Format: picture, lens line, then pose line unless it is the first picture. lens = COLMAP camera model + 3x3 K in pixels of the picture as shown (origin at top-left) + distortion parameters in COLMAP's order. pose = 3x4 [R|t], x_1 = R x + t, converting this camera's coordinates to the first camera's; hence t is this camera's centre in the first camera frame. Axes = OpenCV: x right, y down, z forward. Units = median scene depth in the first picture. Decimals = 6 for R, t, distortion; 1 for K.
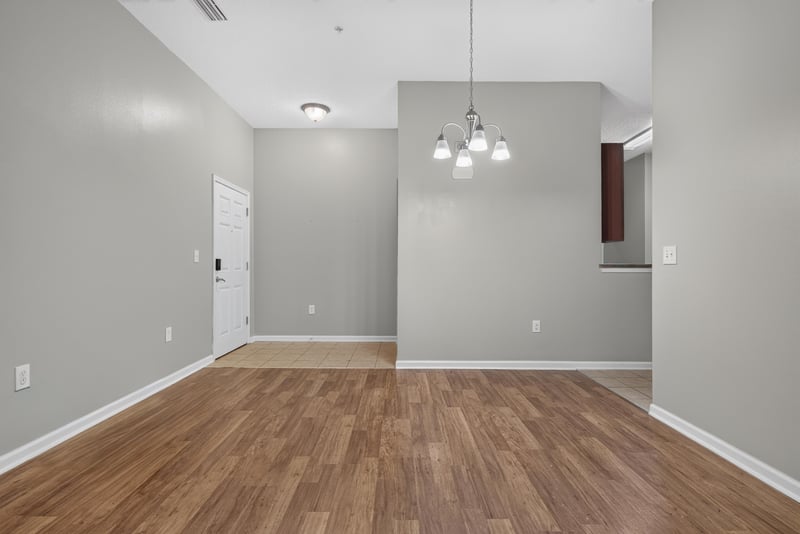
lens RADIAL K [[387.4, 0, 395.3], [0, 387.4, 266.2], [0, 0, 1]] dist [0.001562, -0.000267]
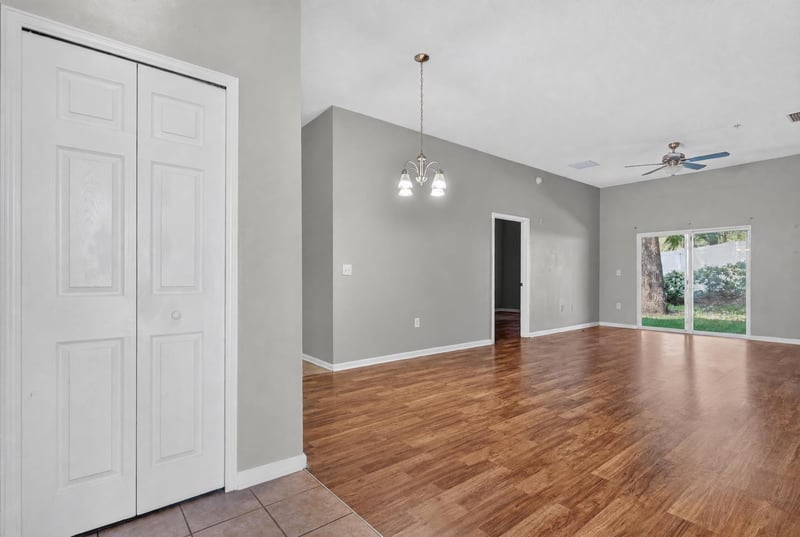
lens RADIAL K [[386.8, 0, 410.6], [0, 386.8, 272.7], [0, 0, 1]] dist [-0.001364, 0.000103]
pose [[-0.647992, 0.002179, 0.761644, -0.780070], [-0.001638, 0.999990, -0.004254, -0.006501], [-0.761645, -0.004004, -0.647982, 1.924120]]
